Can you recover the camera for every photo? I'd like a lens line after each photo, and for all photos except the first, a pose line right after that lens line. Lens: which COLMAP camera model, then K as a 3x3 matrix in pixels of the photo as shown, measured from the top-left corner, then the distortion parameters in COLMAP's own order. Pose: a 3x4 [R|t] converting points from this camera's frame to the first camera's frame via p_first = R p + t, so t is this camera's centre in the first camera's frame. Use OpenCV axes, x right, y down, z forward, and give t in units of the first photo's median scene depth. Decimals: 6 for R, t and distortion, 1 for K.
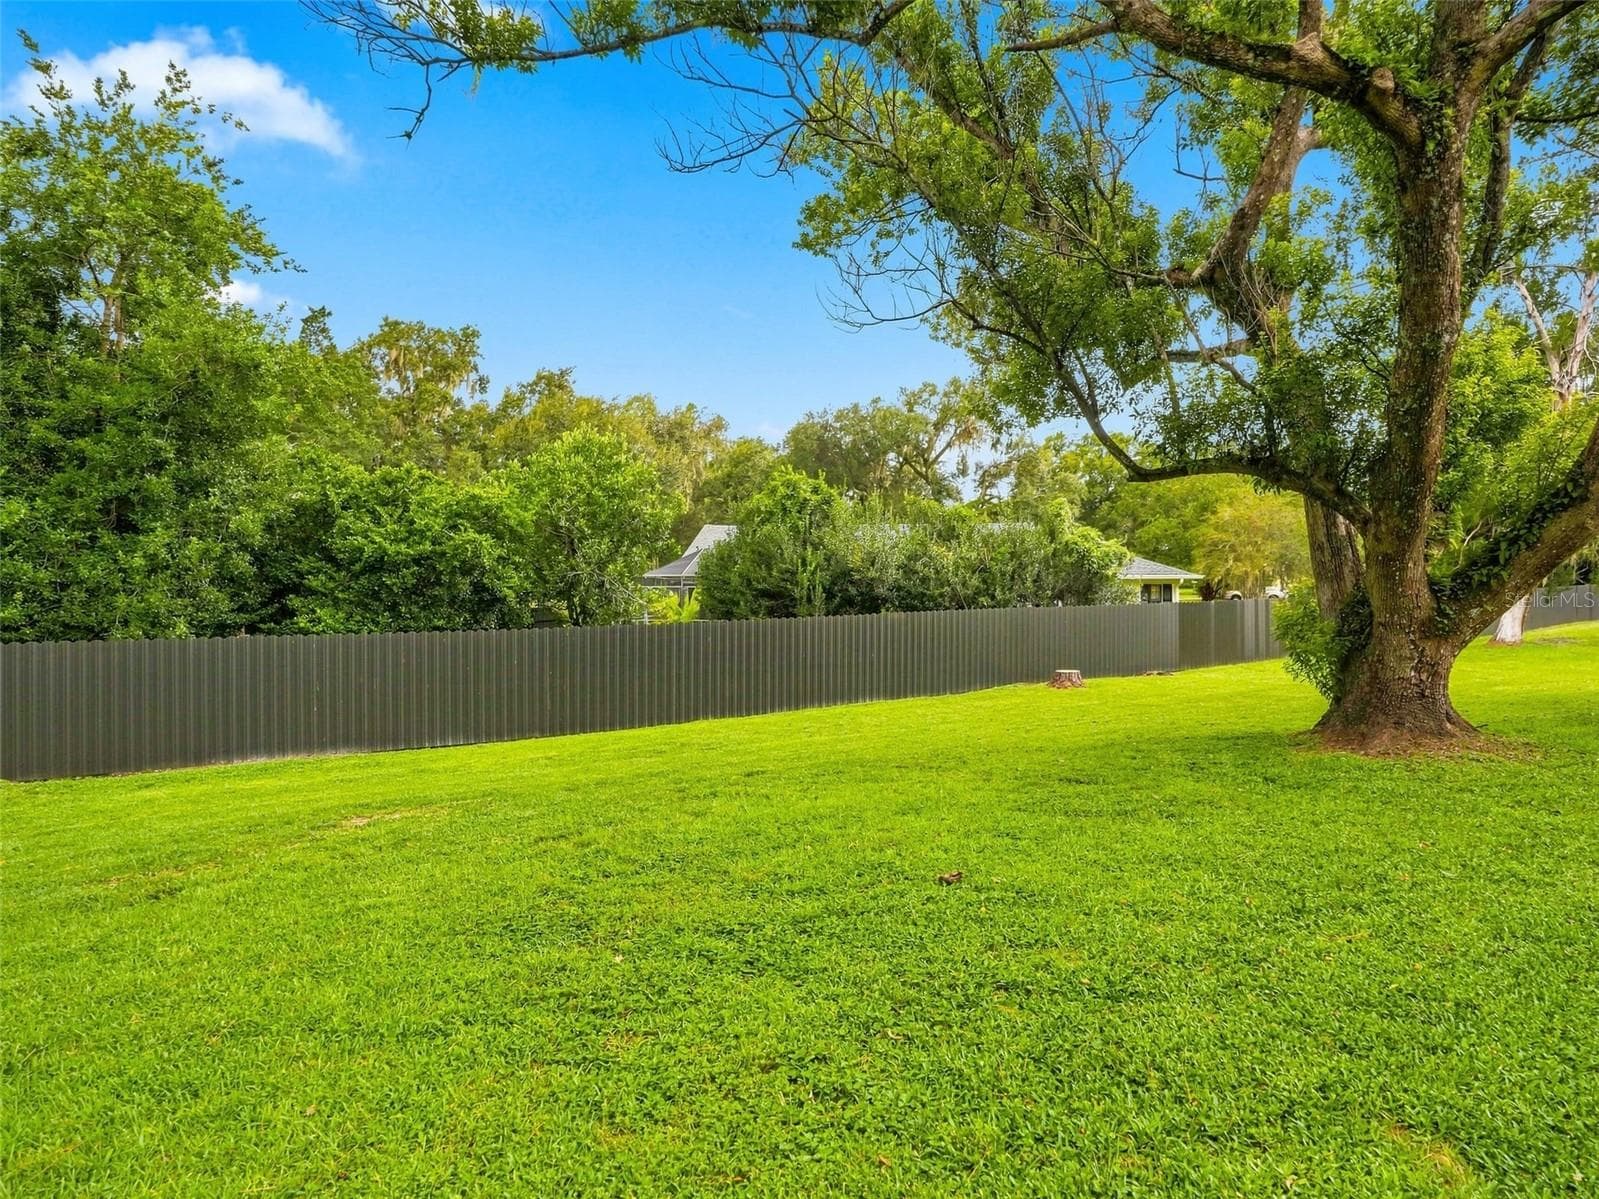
lens RADIAL K [[1032.7, 0, 799.5], [0, 1032.7, 599.5], [0, 0, 1]] dist [-0.001320, 0.057427]
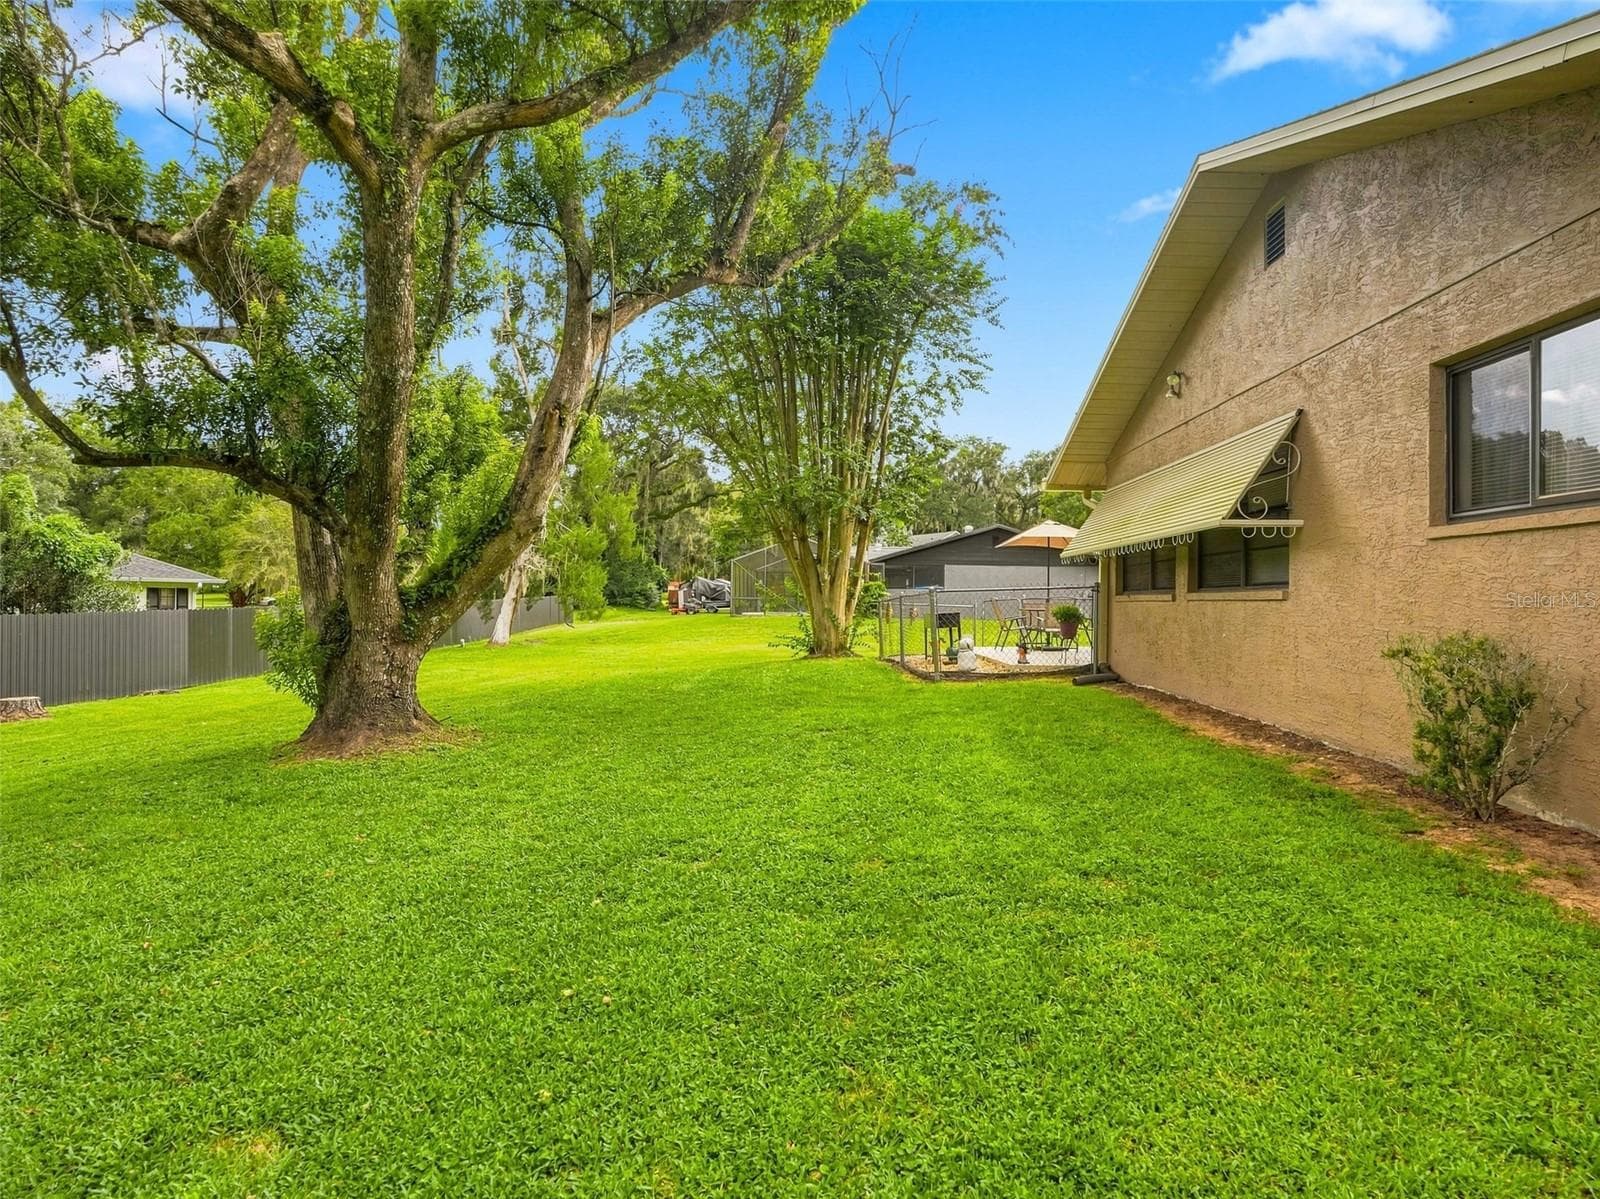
lens RADIAL K [[1033.3, 0, 800.0], [0, 1033.3, 599.5], [0, 0, 1]] dist [-0.001320, 0.057427]
pose [[0.484321, 0.013610, 0.874785, -0.140272], [-0.003866, 0.999903, -0.013416, 0.003738], [-0.874882, 0.003116, 0.484326, 0.104699]]
